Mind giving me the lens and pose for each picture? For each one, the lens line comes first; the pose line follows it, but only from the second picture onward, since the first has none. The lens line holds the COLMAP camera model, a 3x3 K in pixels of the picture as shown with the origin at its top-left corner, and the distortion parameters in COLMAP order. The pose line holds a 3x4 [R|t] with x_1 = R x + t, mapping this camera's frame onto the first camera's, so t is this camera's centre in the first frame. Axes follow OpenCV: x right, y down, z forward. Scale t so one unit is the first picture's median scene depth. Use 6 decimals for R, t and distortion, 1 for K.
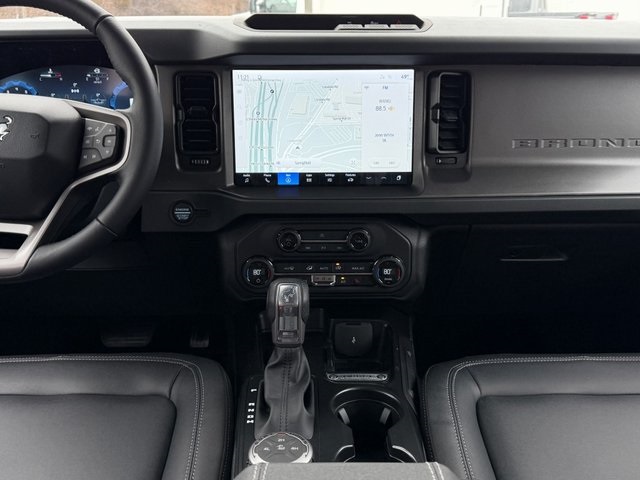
lens RADIAL K [[640.9, 0, 320.0], [0, 640.9, 240.0], [0, 0, 1]] dist [0.191533, -0.463233]
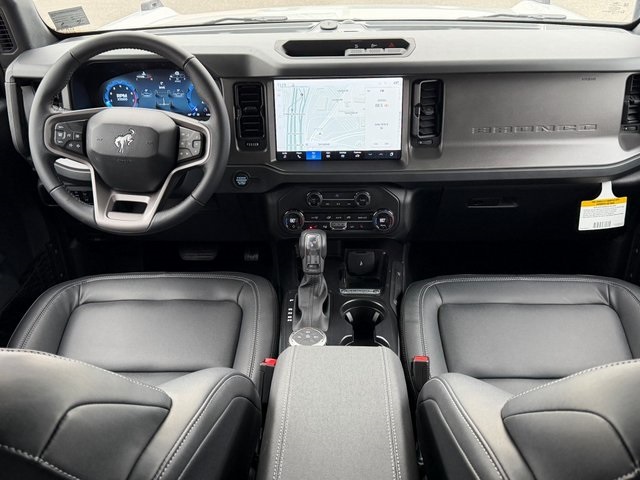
lens RADIAL K [[640.9, 0, 320.0], [0, 640.9, 240.0], [0, 0, 1]] dist [0.191533, -0.463233]
pose [[0.998245, 0.005026, -0.059007, 0.051009], [0.005256, 0.984939, 0.172824, -0.160903], [0.058987, -0.172831, 0.983184, -0.446351]]
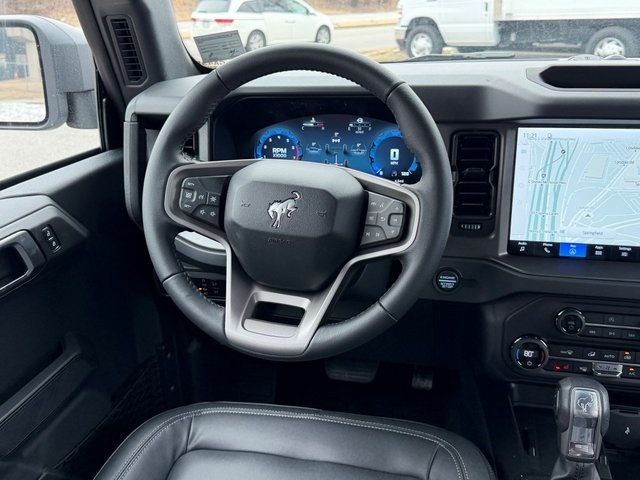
lens RADIAL K [[640.9, 0, 320.0], [0, 640.9, 240.0], [0, 0, 1]] dist [0.191533, -0.463233]
pose [[0.967007, 0.060909, -0.247362, -0.166265], [-0.051959, 0.997742, 0.042558, -0.131760], [0.249396, -0.028301, 0.967988, 0.065452]]
